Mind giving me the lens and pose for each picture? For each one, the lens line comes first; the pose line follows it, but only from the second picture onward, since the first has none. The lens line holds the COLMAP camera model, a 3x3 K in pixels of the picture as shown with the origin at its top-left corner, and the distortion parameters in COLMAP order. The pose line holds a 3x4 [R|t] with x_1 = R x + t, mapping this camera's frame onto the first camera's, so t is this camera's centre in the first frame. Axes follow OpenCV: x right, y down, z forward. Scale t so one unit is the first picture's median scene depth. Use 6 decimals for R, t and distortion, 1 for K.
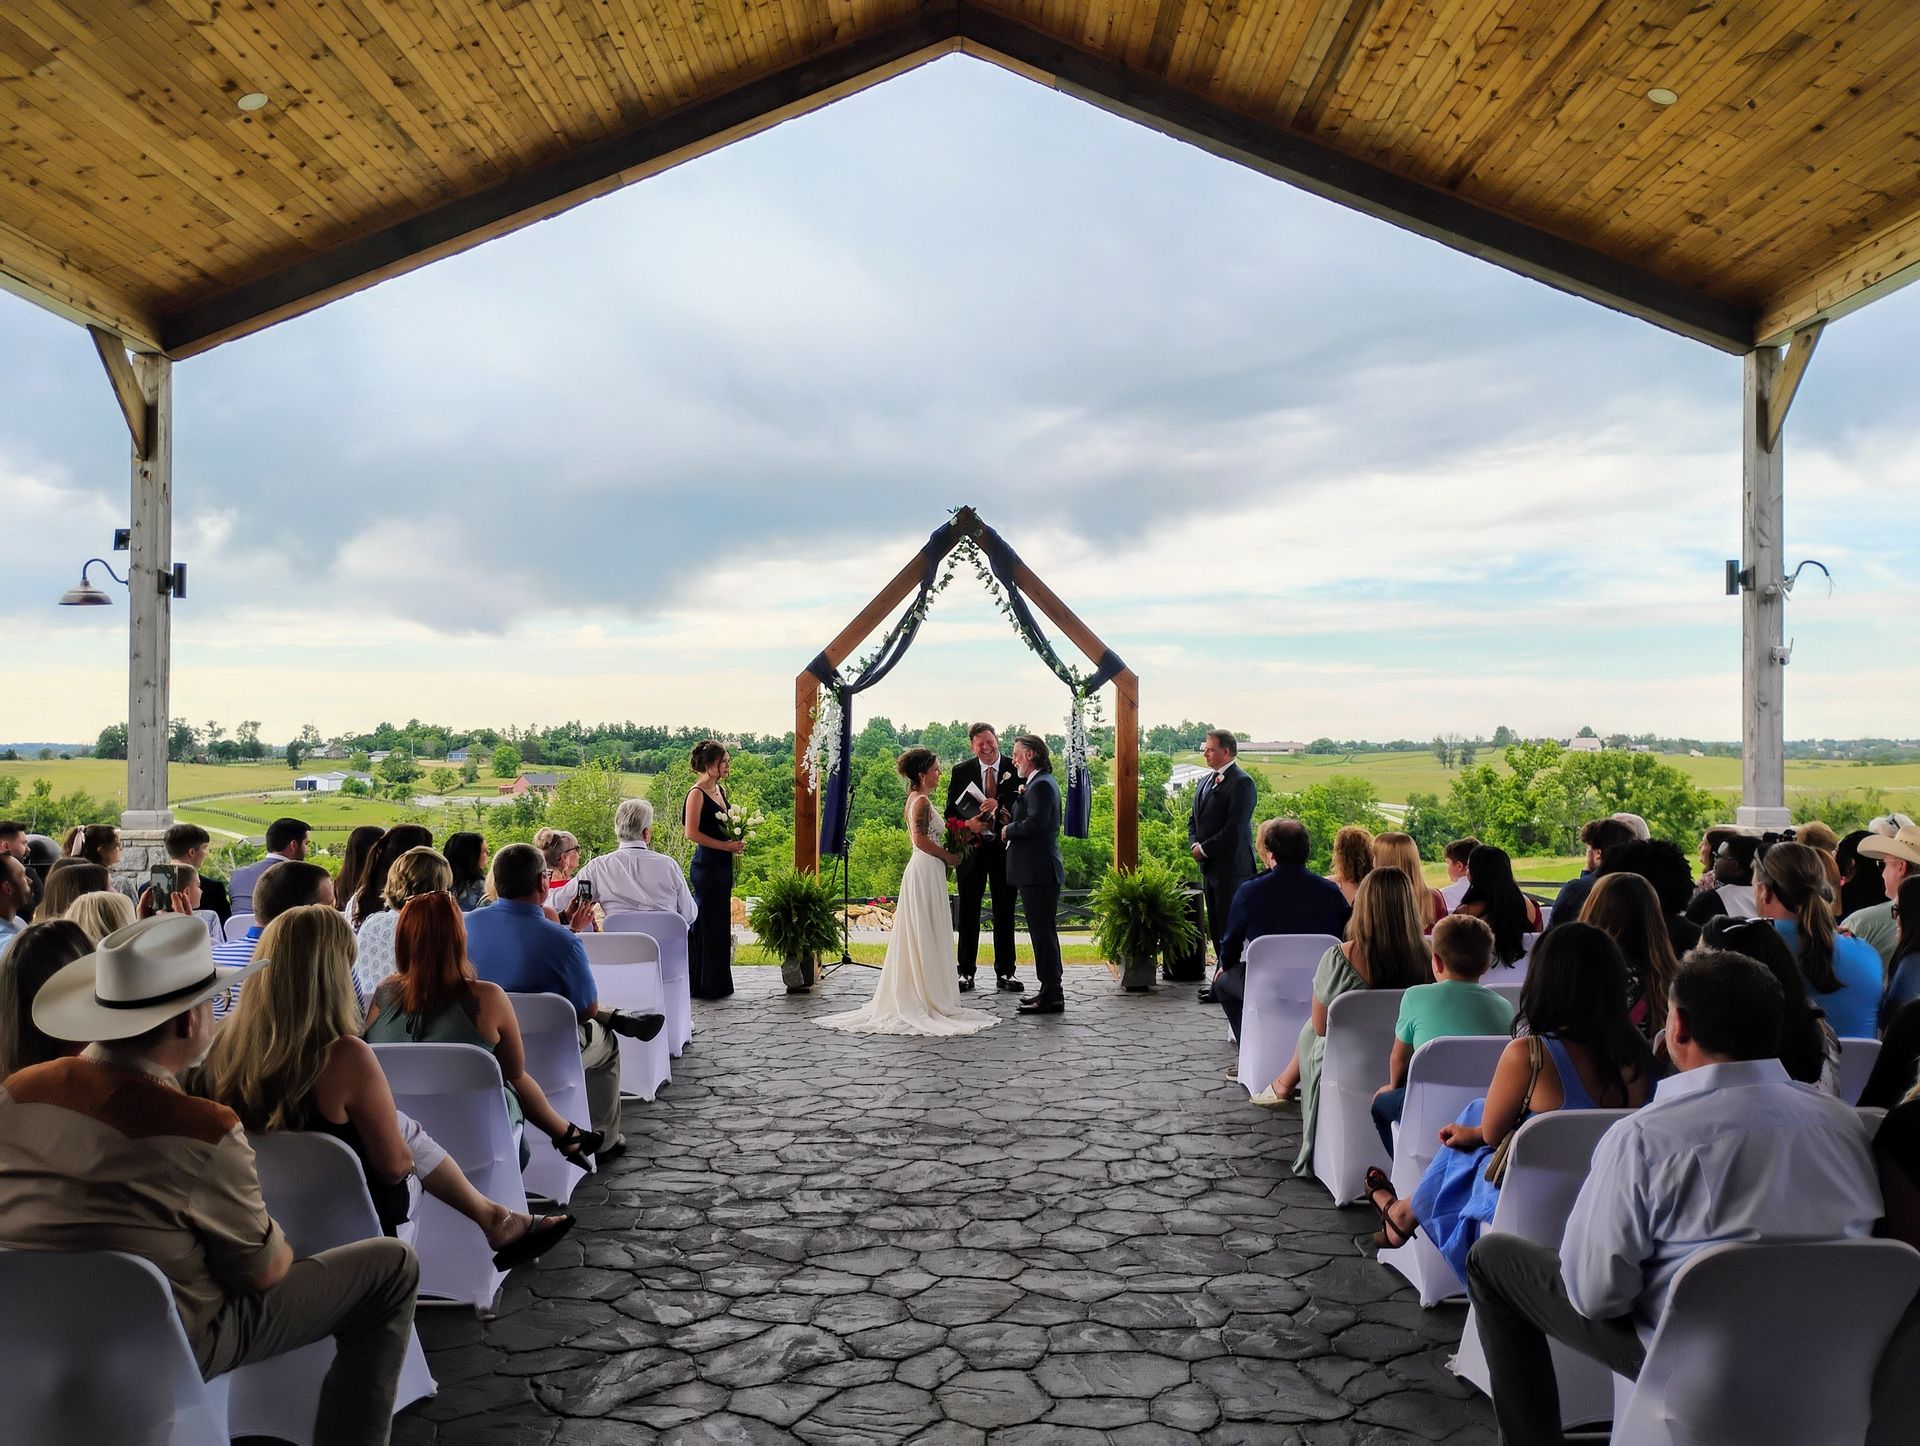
lens RADIAL K [[1627.7, 0, 952.3], [0, 1627.7, 713.0], [0, 0, 1]] dist [0.064294, -0.062086]
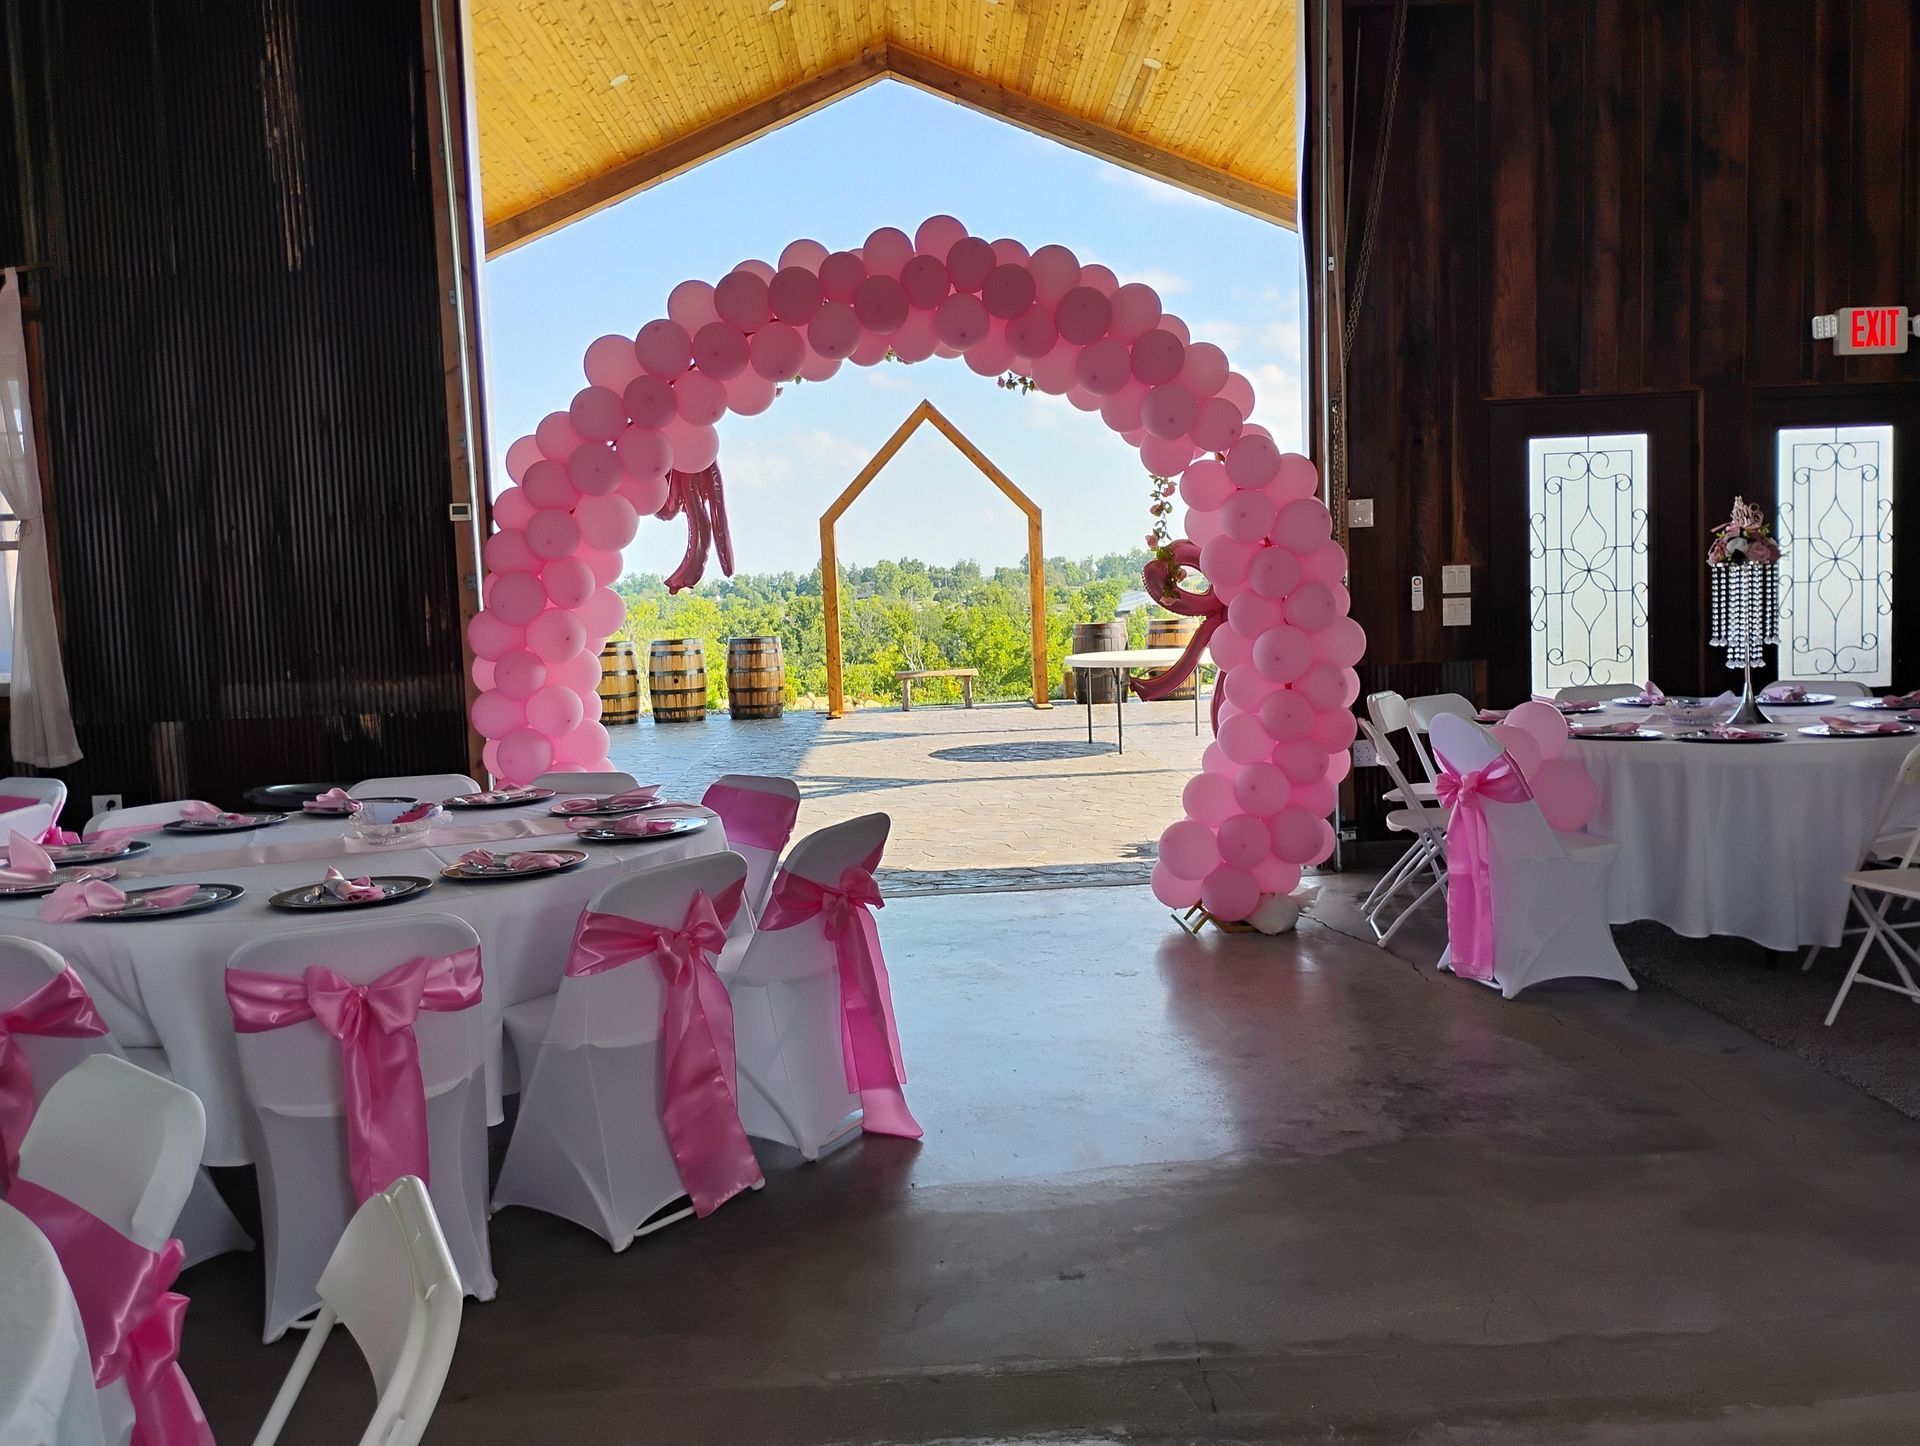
lens RADIAL K [[1627.7, 0, 962.0], [0, 1627.7, 728.6], [0, 0, 1]] dist [0.064294, -0.062086]
pose [[0.998526, -0.043075, 0.033008, -0.004104], [0.039196, 0.993126, 0.110296, 0.010414], [-0.037532, -0.108840, 0.993351, -0.544026]]
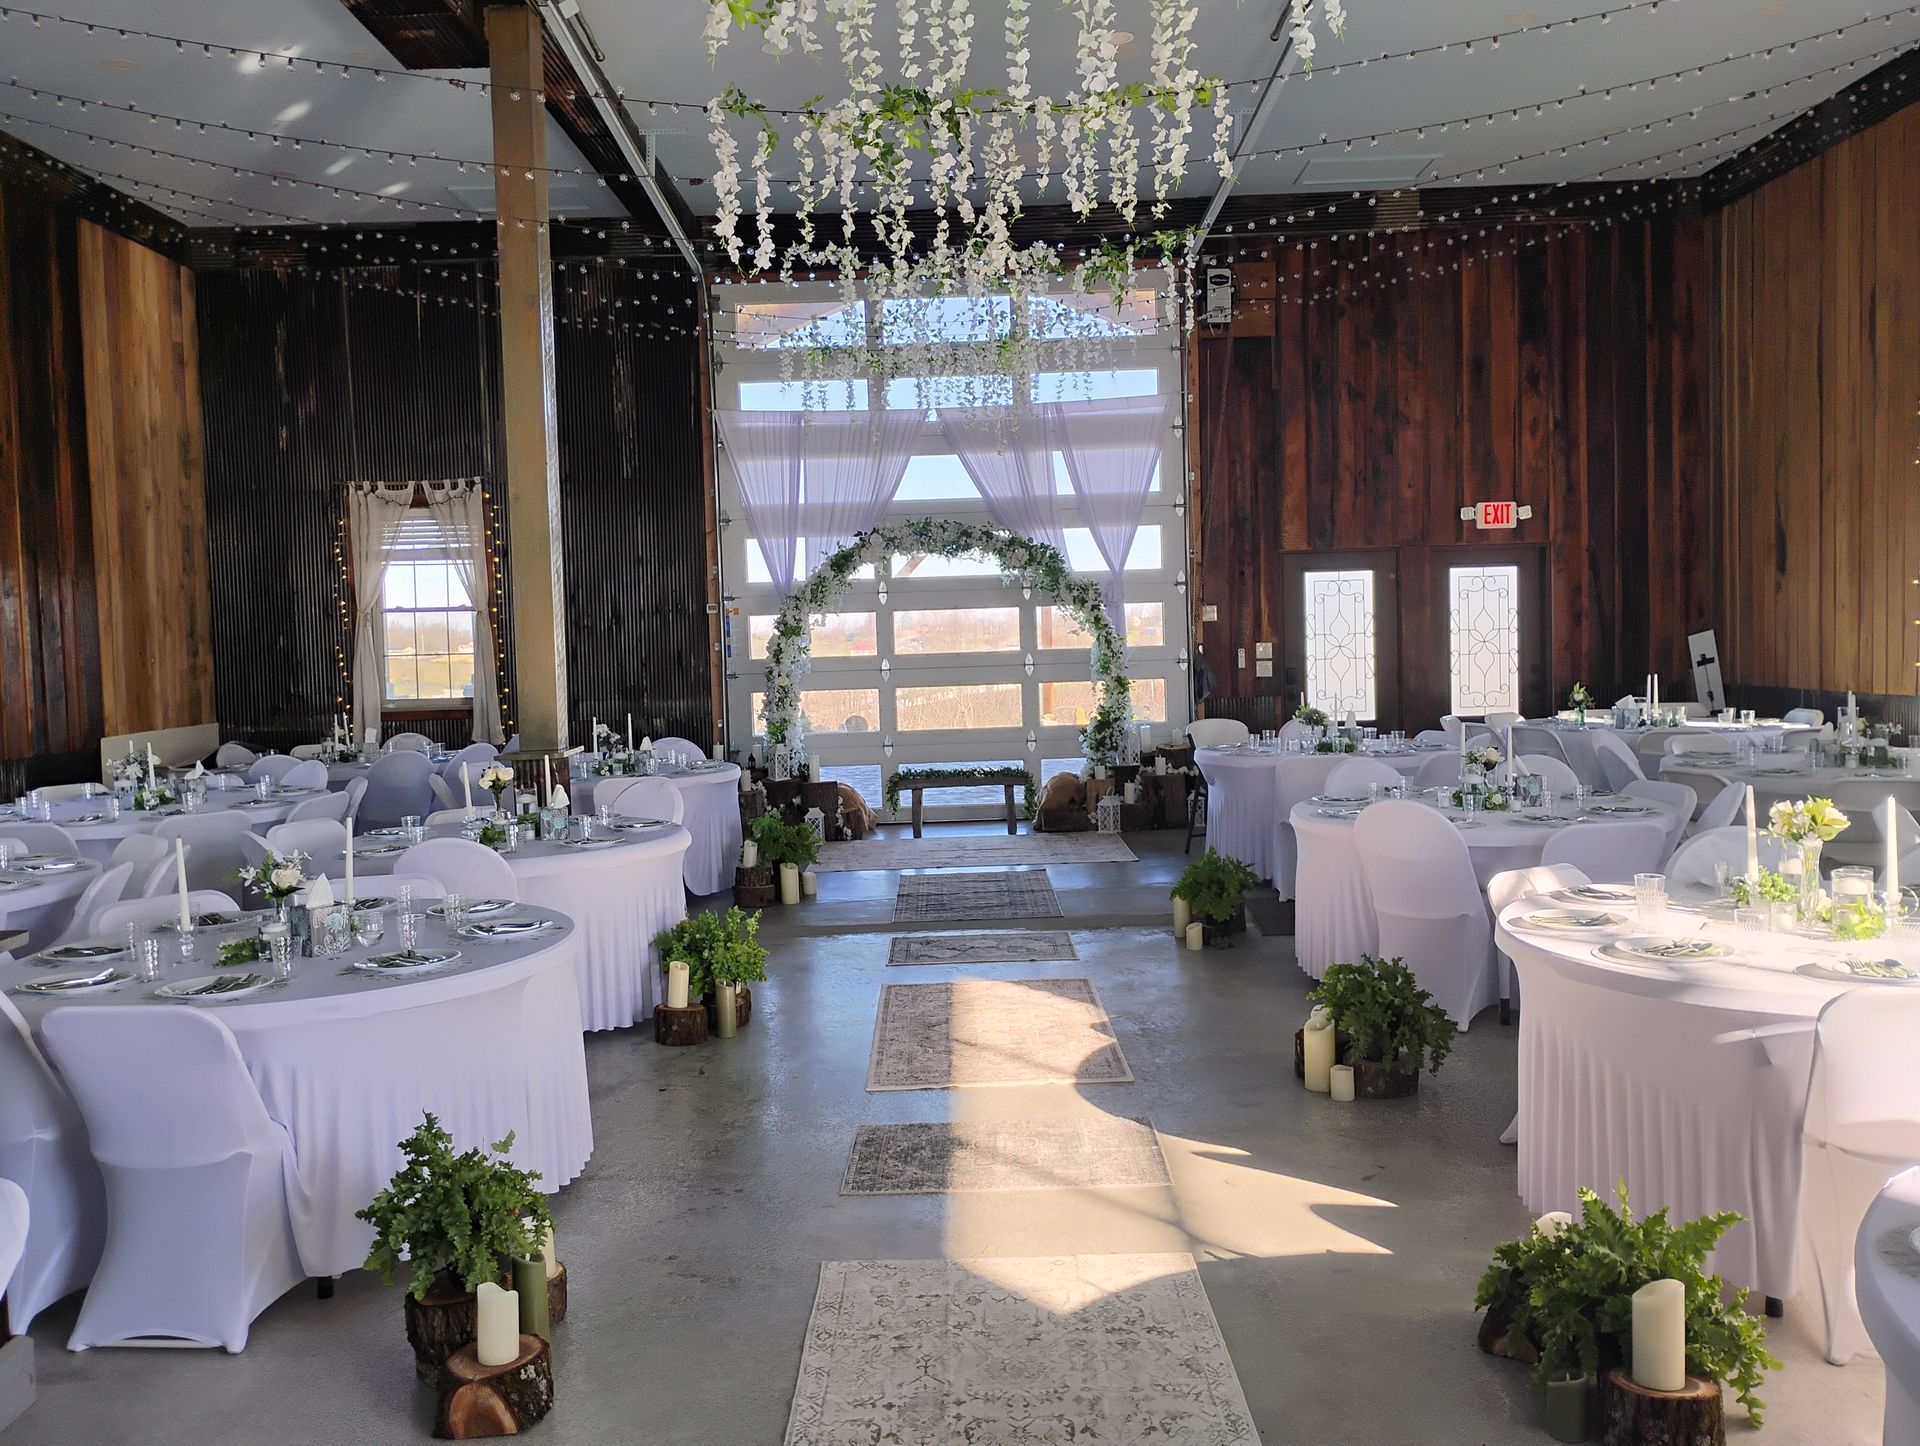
lens RADIAL K [[1627.7, 0, 972.1], [0, 1627.7, 720.0], [0, 0, 1]] dist [0.064294, -0.062086]
pose [[0.999567, -0.029154, -0.004060, 0.037381], [0.029398, 0.995743, 0.087363, -0.079991], [0.001495, -0.087444, 0.996168, -1.766057]]
